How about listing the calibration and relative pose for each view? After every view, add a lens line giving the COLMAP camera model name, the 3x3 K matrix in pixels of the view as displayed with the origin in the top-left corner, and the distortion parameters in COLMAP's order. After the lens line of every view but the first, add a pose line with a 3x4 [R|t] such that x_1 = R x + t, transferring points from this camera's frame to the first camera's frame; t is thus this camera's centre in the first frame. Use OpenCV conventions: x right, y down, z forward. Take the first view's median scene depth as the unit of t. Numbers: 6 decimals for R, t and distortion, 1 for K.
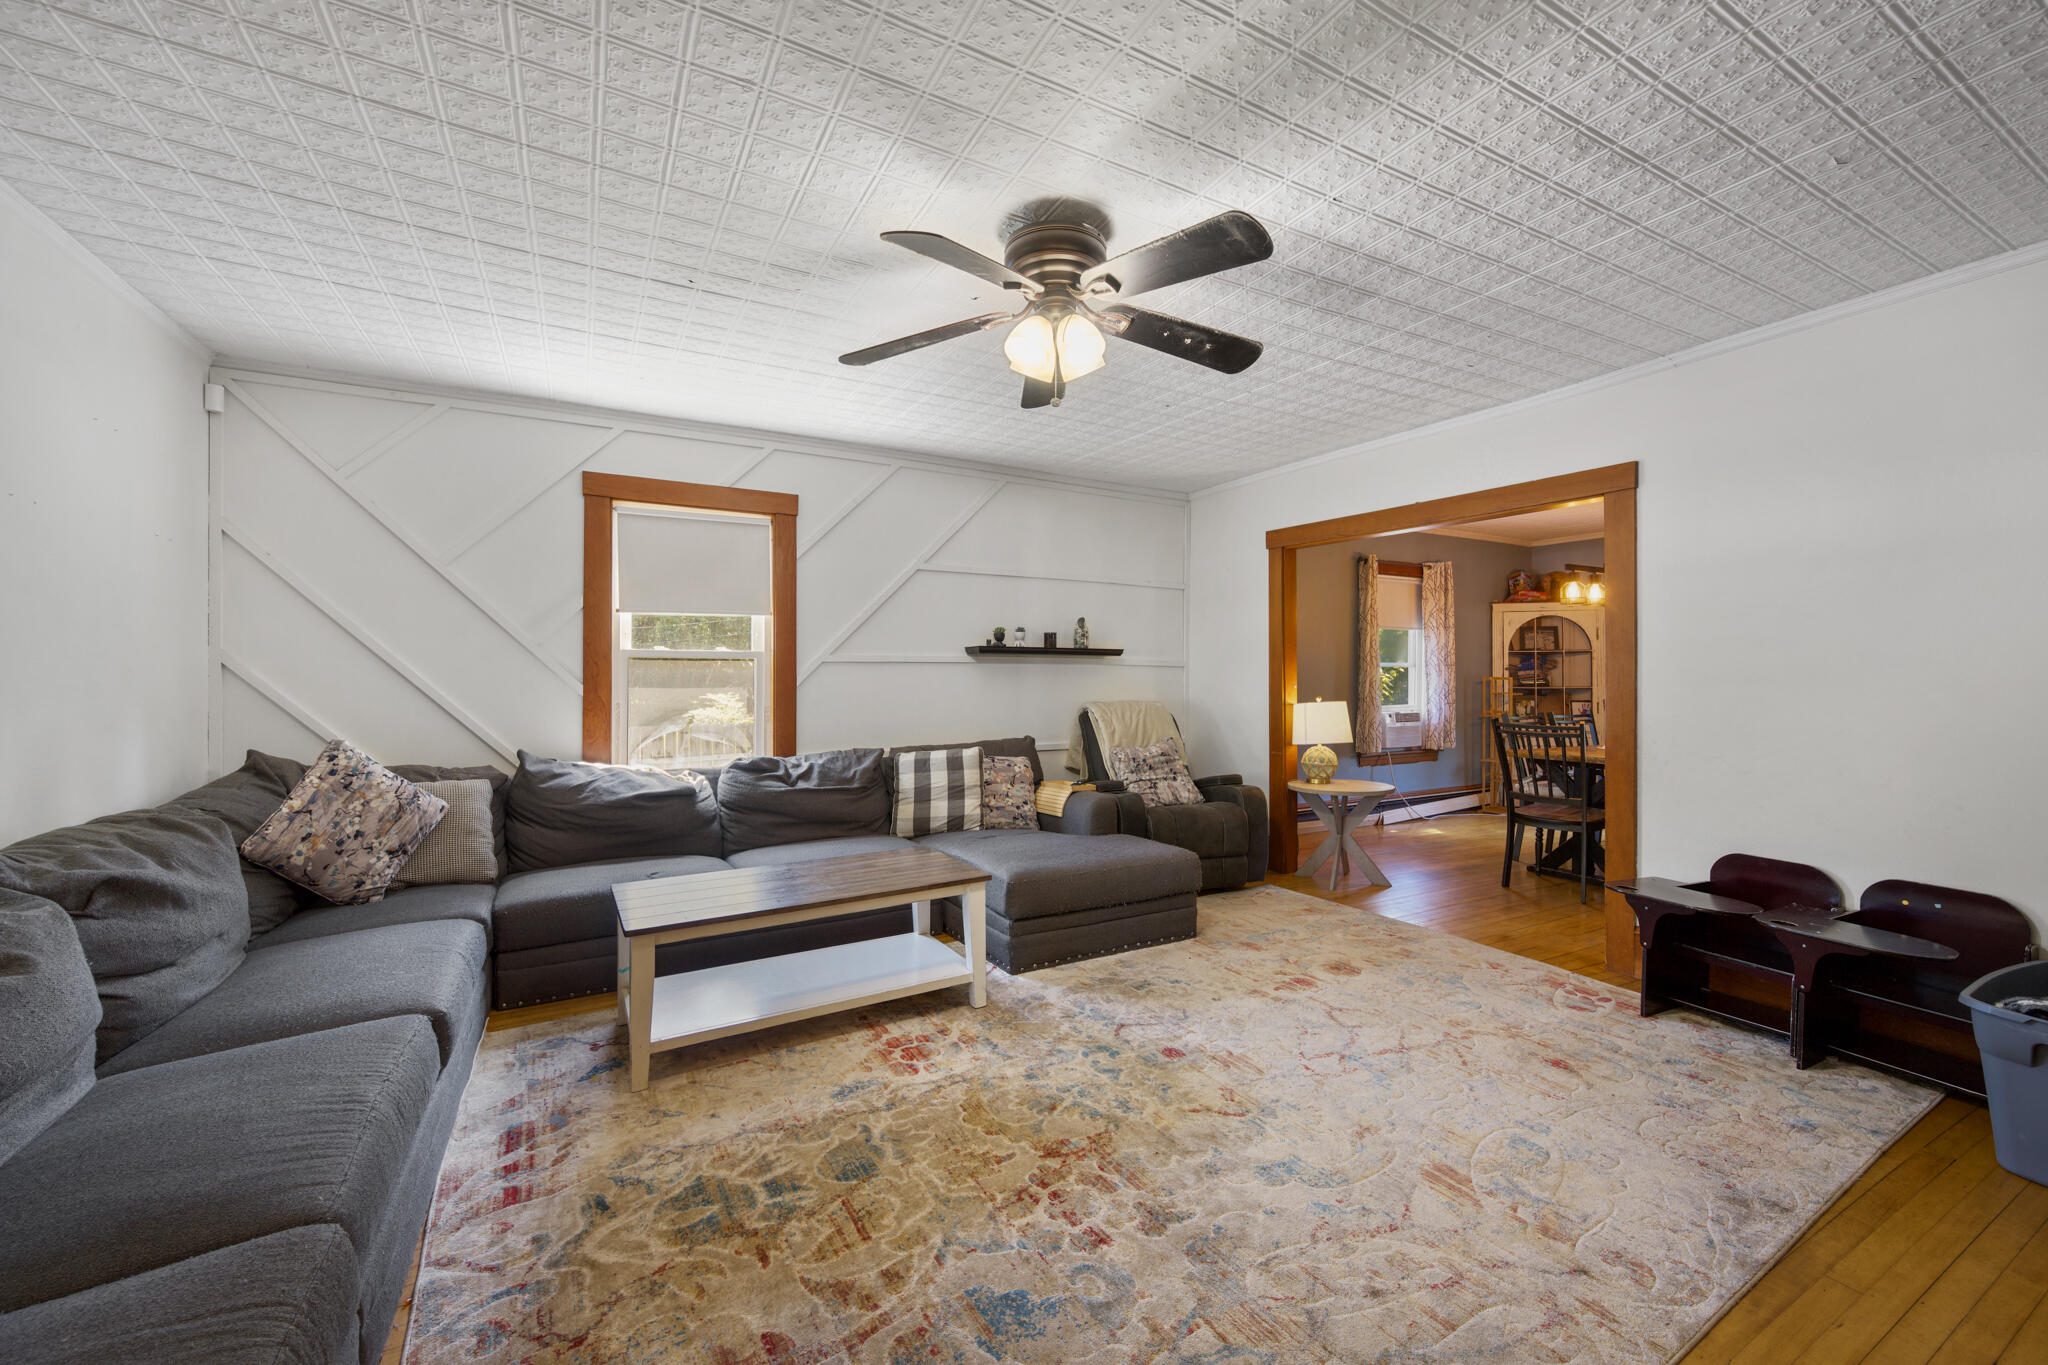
lens RADIAL K [[816.2, 0, 1028.8], [0, 816.2, 664.7], [0, 0, 1]] dist [-0.001655, 0.000462]
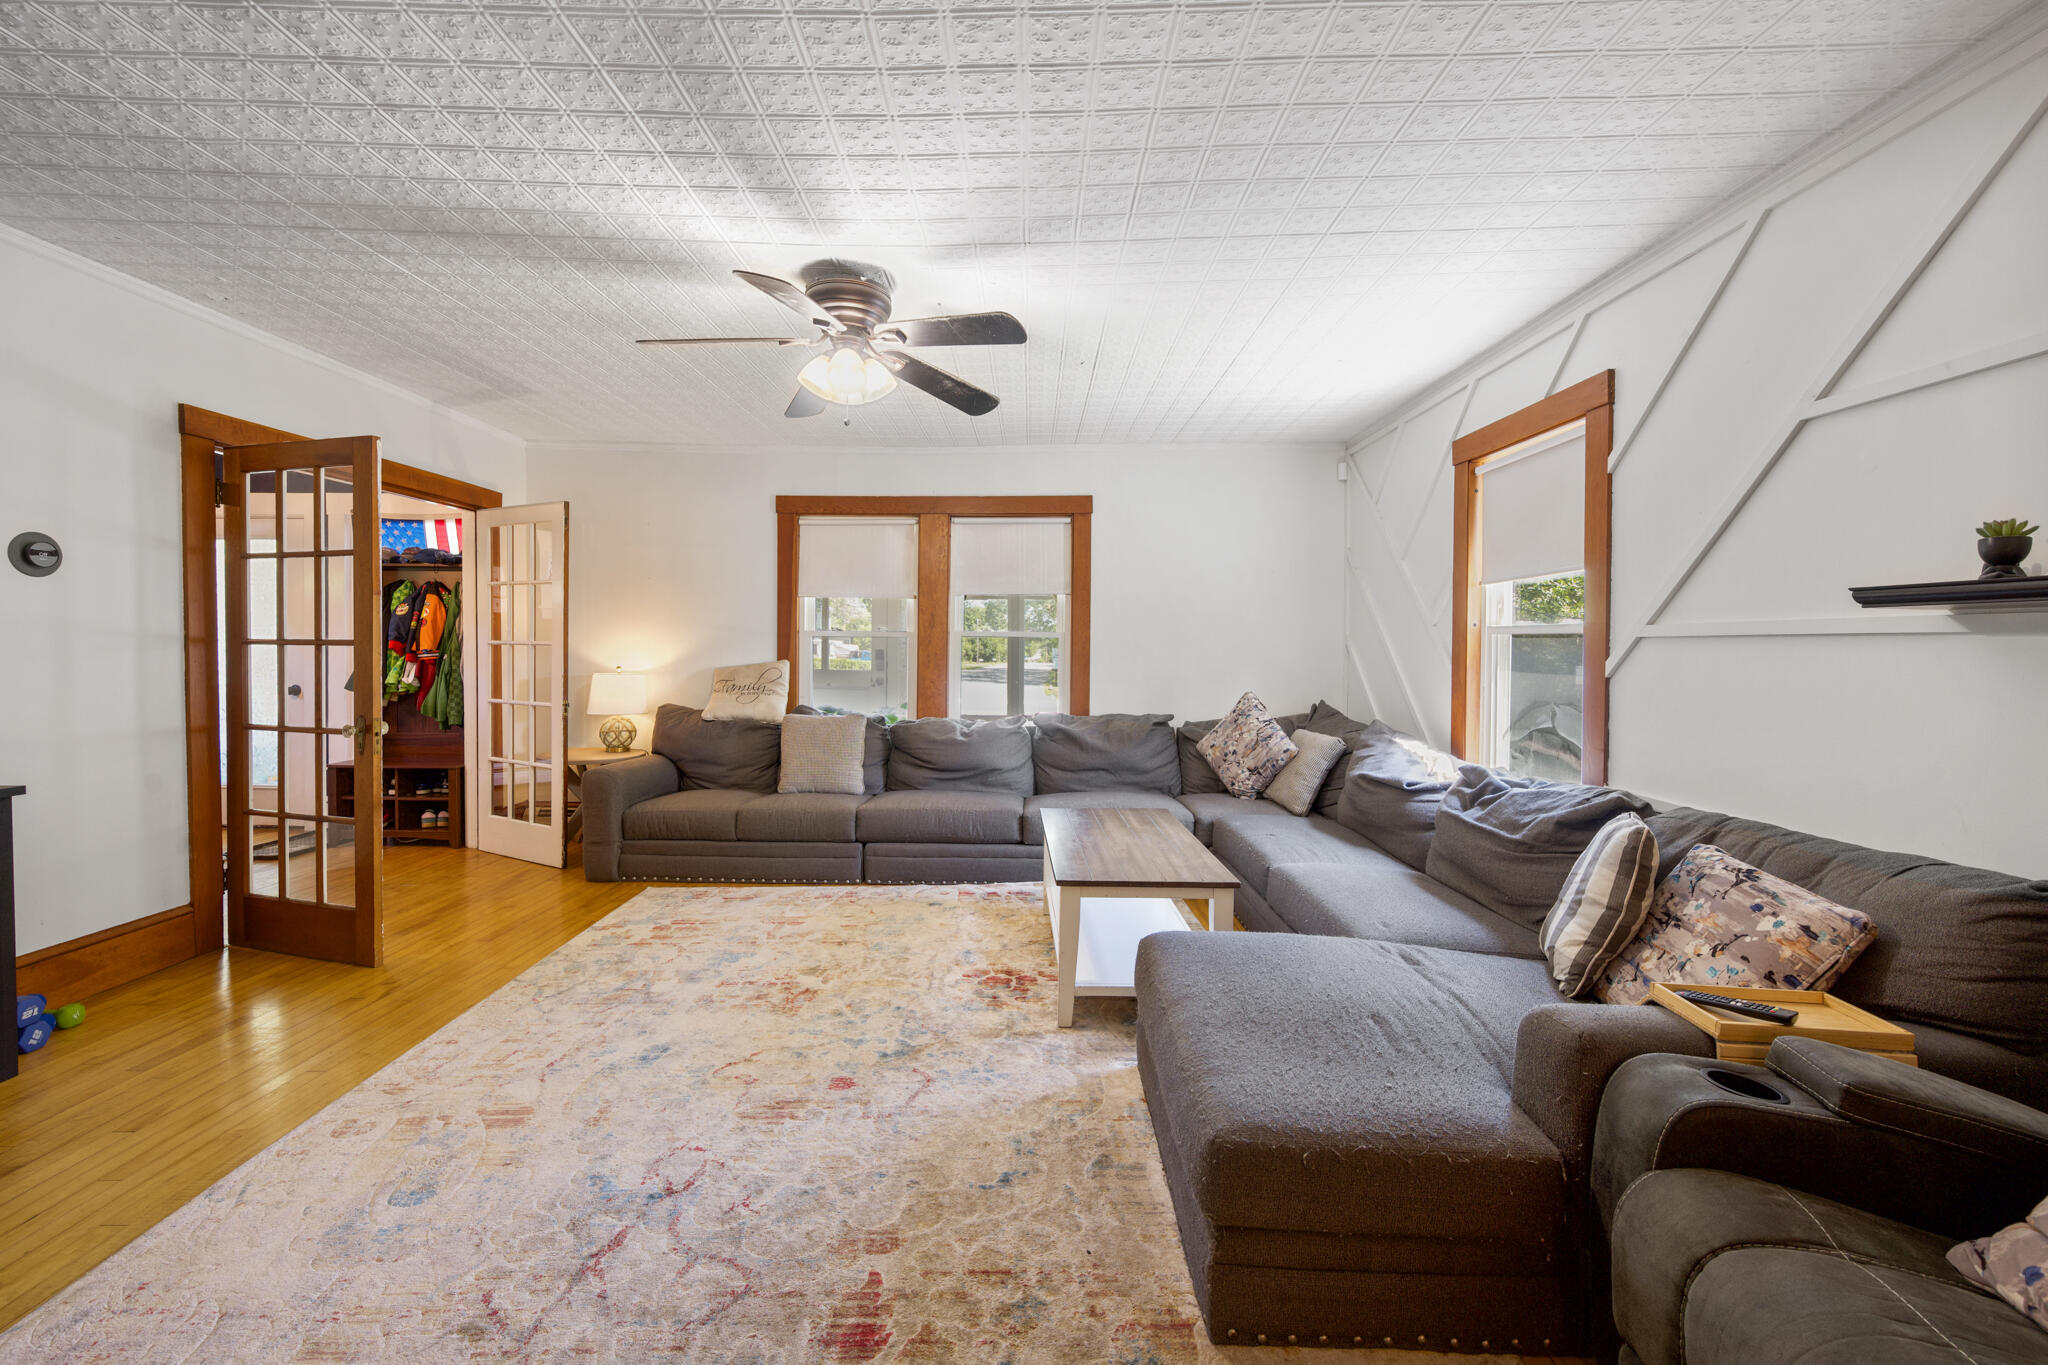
lens RADIAL K [[816.2, 0, 1018.2], [0, 816.2, 676.9], [0, 0, 1]] dist [-0.001655, 0.000462]
pose [[-0.497493, 0.031459, -0.866898, 0.364834], [-0.003133, 0.999270, 0.038061, 0.002579], [0.867463, 0.021651, -0.497031, 0.701991]]
